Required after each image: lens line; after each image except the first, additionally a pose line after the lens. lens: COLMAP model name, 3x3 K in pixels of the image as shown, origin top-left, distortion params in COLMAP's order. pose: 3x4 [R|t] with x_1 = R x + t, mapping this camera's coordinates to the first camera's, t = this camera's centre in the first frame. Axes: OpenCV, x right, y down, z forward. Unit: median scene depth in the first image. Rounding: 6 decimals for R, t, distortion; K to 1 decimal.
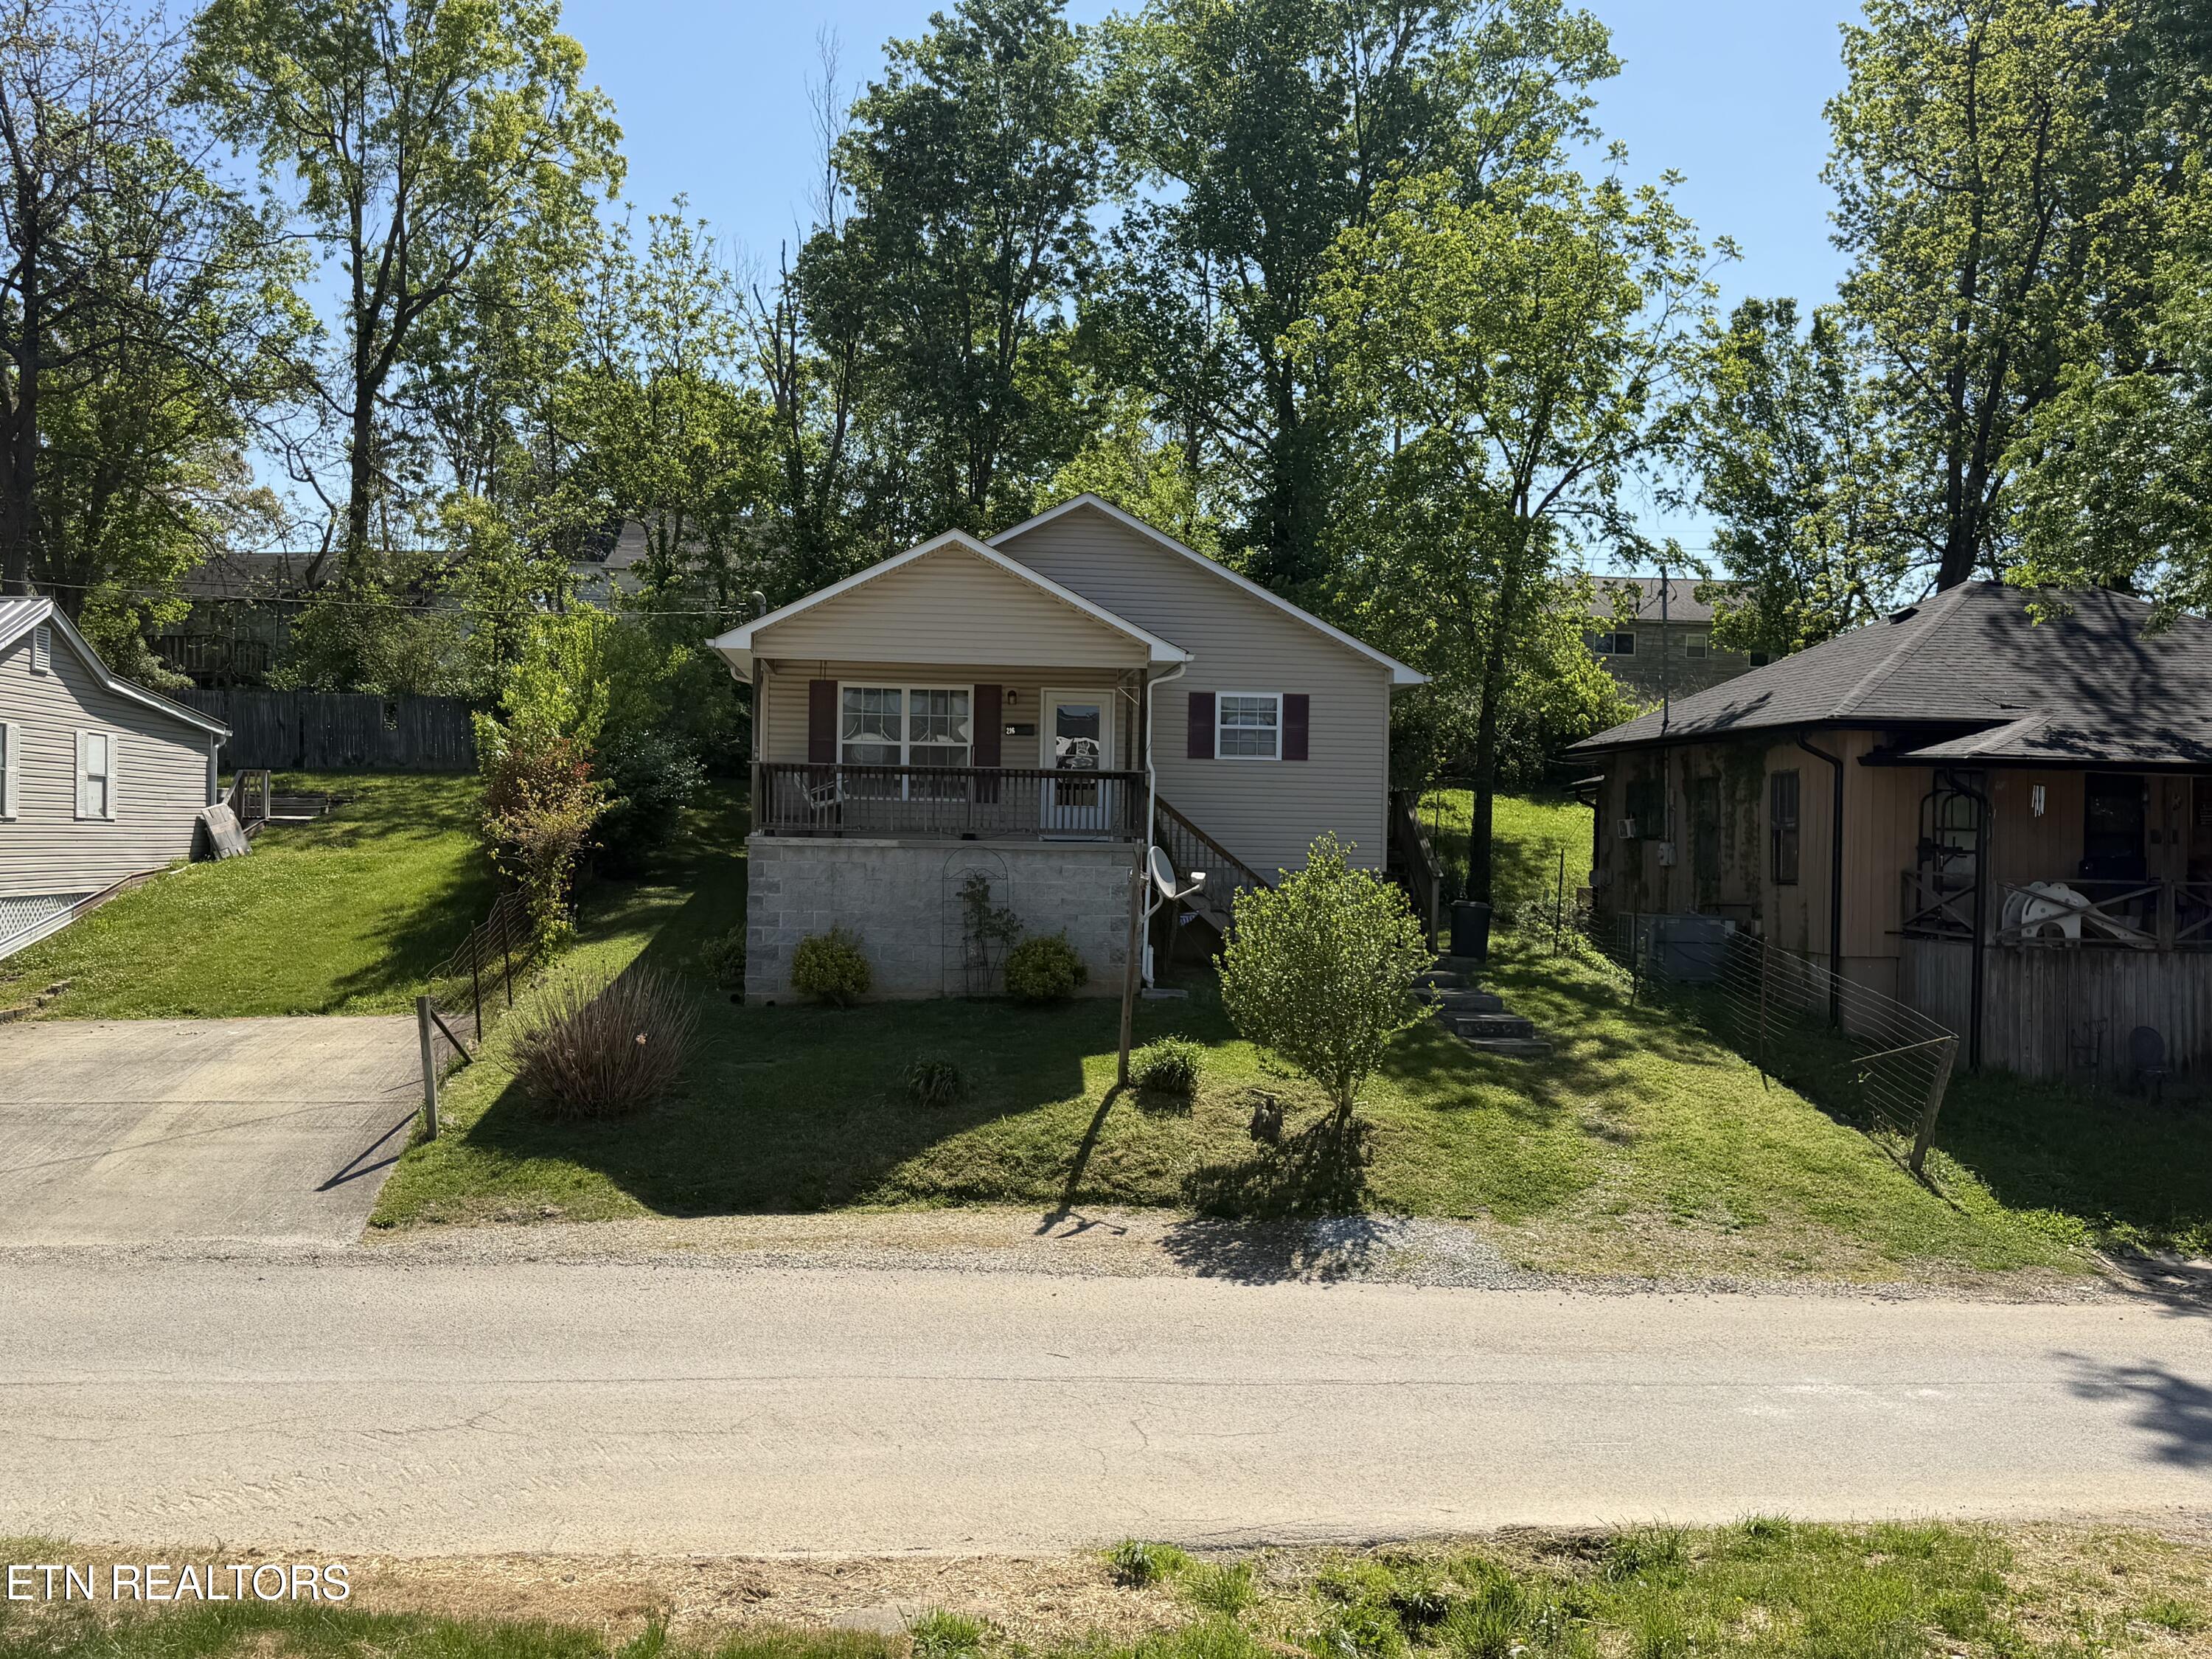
lens RADIAL K [[2006.4, 0, 1108.7], [0, 2006.4, 825.7], [0, 0, 1]] dist [-0.002413, -0.005546]
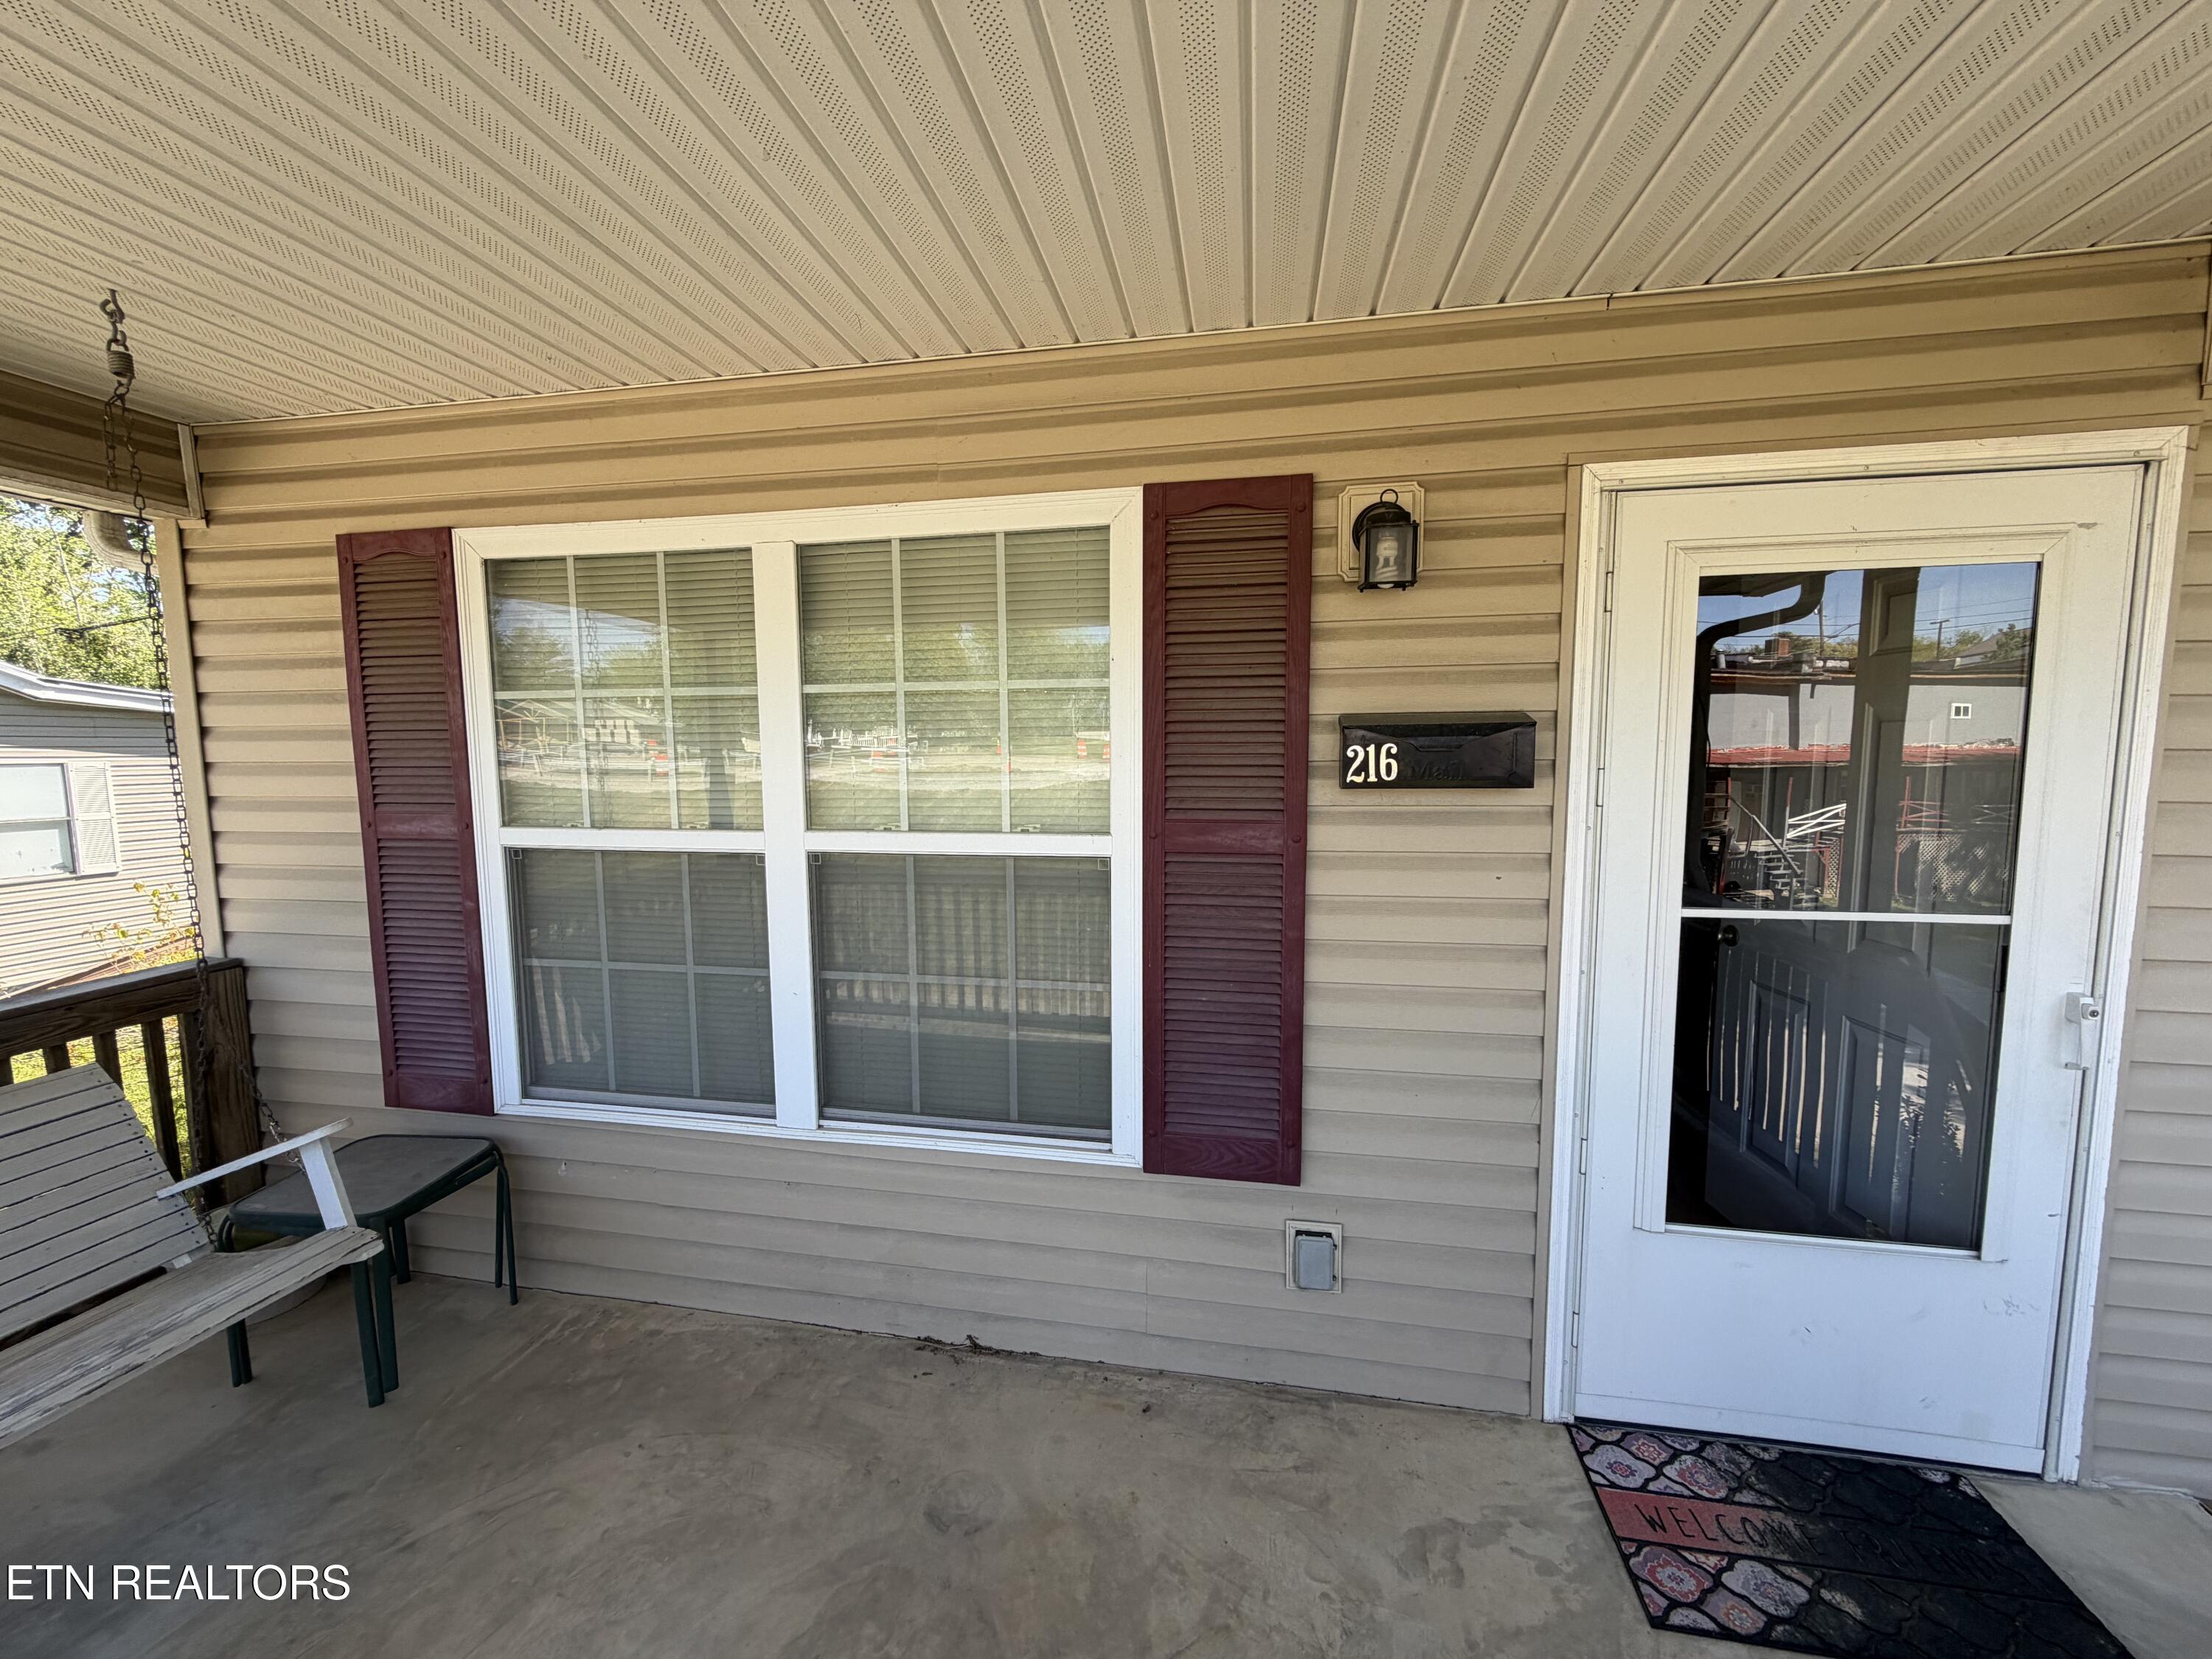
lens RADIAL K [[882.6, 0, 1090.8], [0, 882.6, 834.3], [0, 0, 1]] dist [-0.001577, -0.000155]
pose [[0.959363, 0.004036, -0.282147, -0.050851], [0.025072, 0.994724, 0.099478, -0.049555], [0.281060, -0.102509, 0.954200, 0.931782]]
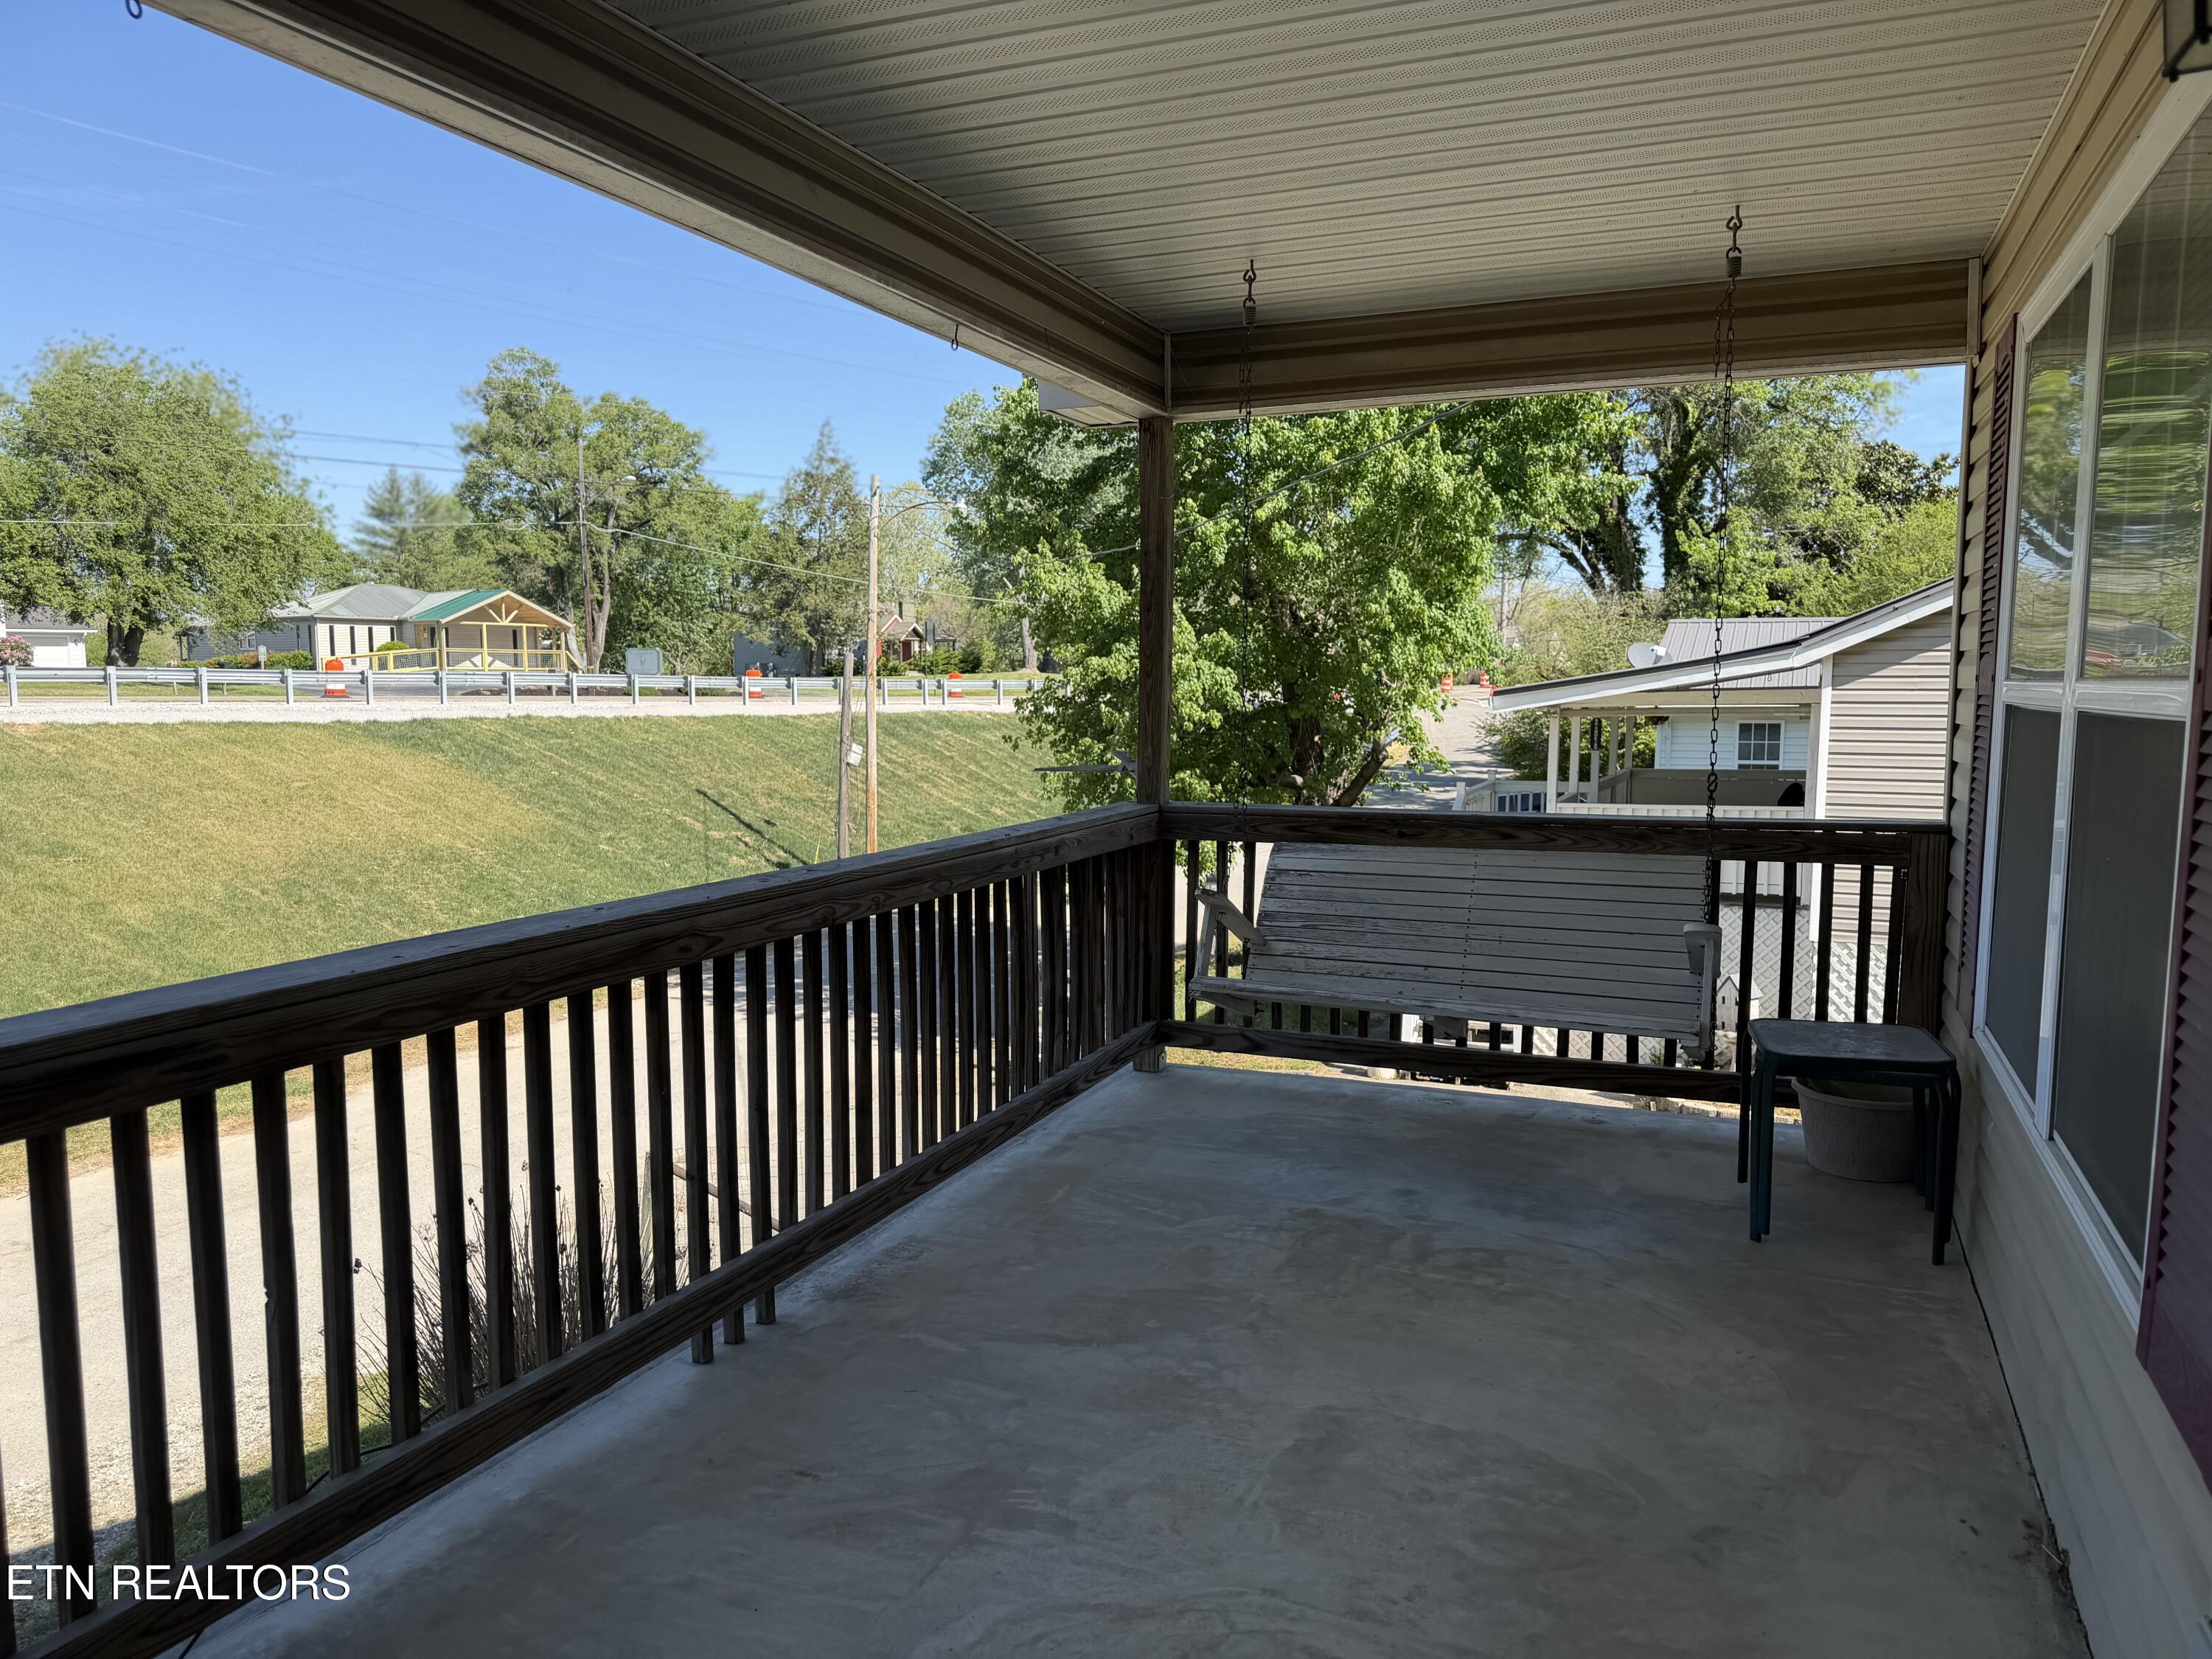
lens RADIAL K [[1550.0, 0, 1107.1], [0, 1550.0, 833.1], [0, 0, 1]] dist [0.057339, 0.000091]
pose [[-0.473540, 0.068432, -0.878110, 0.013235], [-0.006013, 0.996703, 0.080917, -0.040509], [0.880752, 0.043597, -0.471567, 0.995513]]
